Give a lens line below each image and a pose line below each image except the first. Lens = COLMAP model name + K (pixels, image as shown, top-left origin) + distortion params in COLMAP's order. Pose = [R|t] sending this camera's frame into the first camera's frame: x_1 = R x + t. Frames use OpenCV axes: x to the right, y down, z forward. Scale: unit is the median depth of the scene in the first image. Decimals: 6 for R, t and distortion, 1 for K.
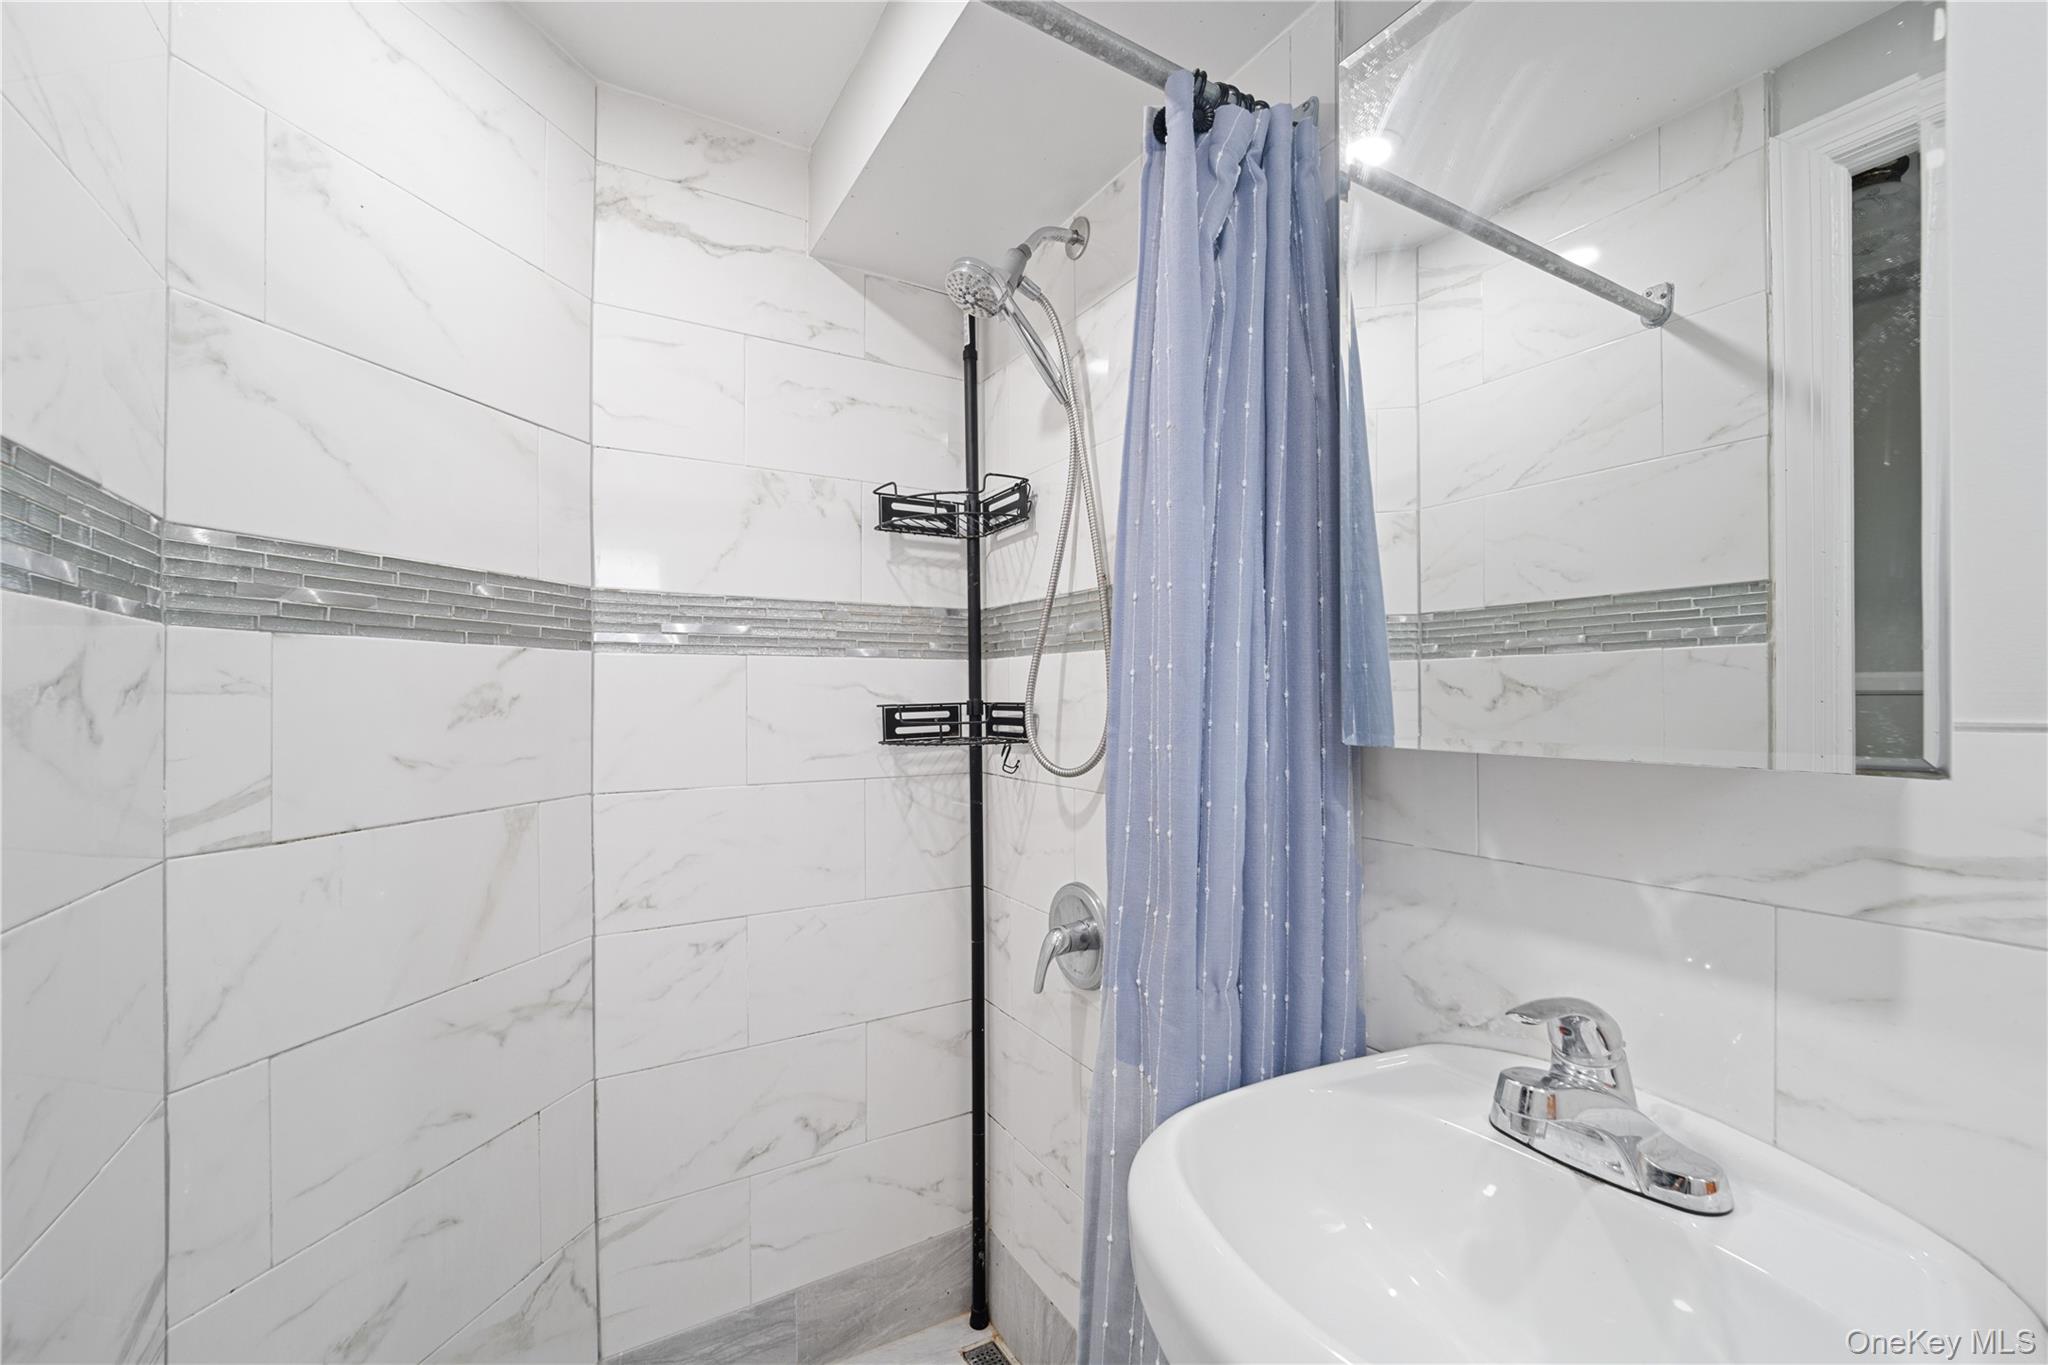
lens RADIAL K [[843.2, 0, 1027.5], [0, 843.2, 687.0], [0, 0, 1]] dist [-0.014311, 0.000338]
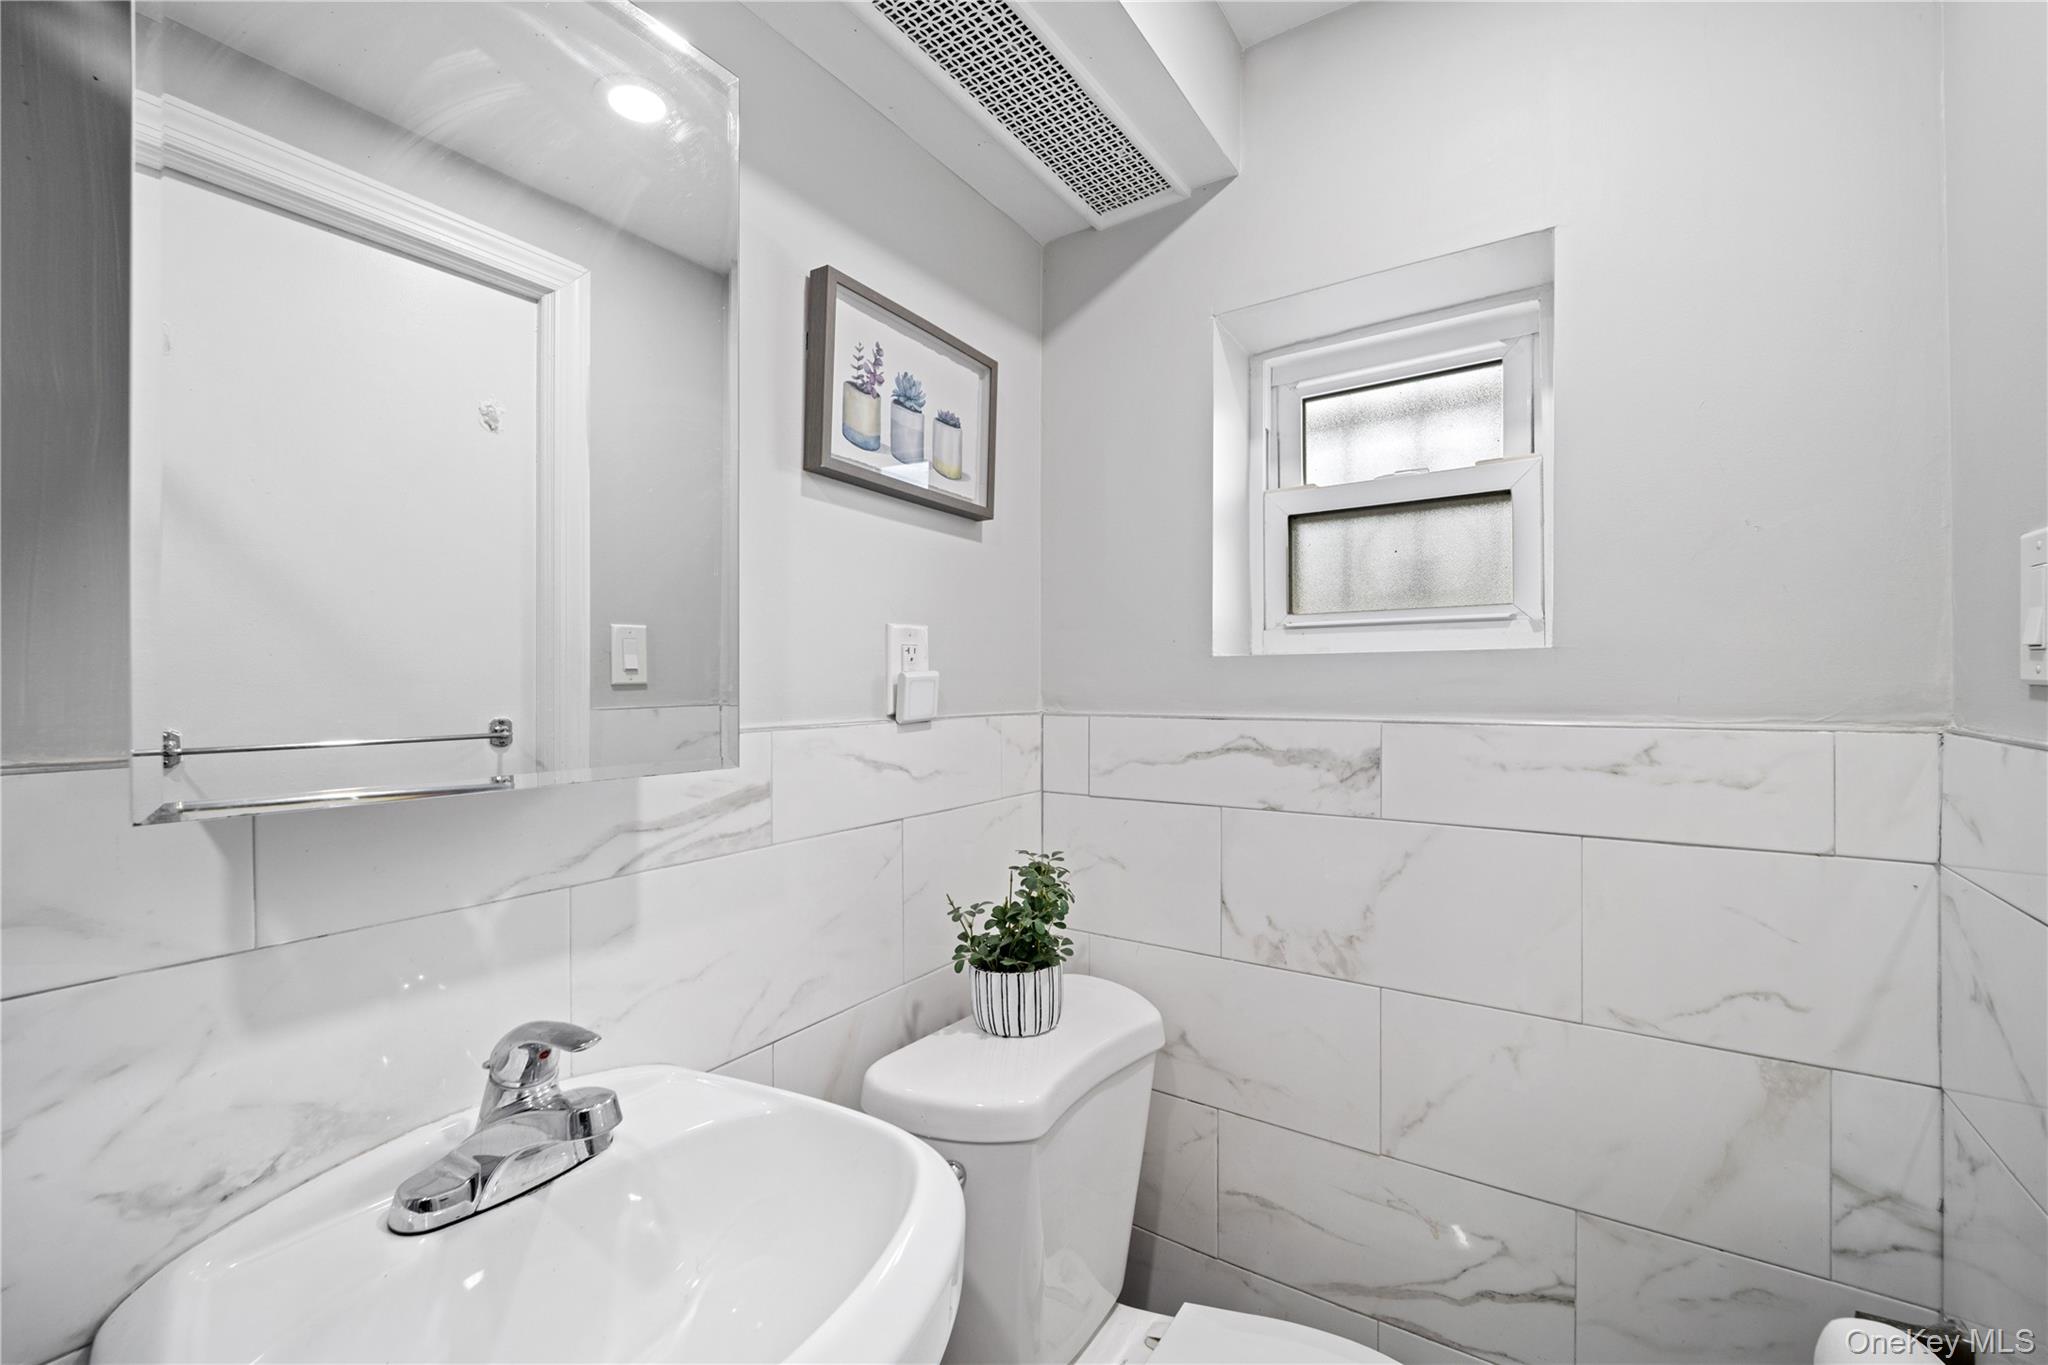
lens RADIAL K [[843.2, 0, 1024.7], [0, 843.2, 687.7], [0, 0, 1]] dist [-0.014311, 0.000338]
pose [[-0.436482, 0.002555, 0.899709, -0.566409], [-0.001281, 0.999993, -0.003462, -0.036655], [-0.899712, -0.002664, -0.436476, 0.968027]]
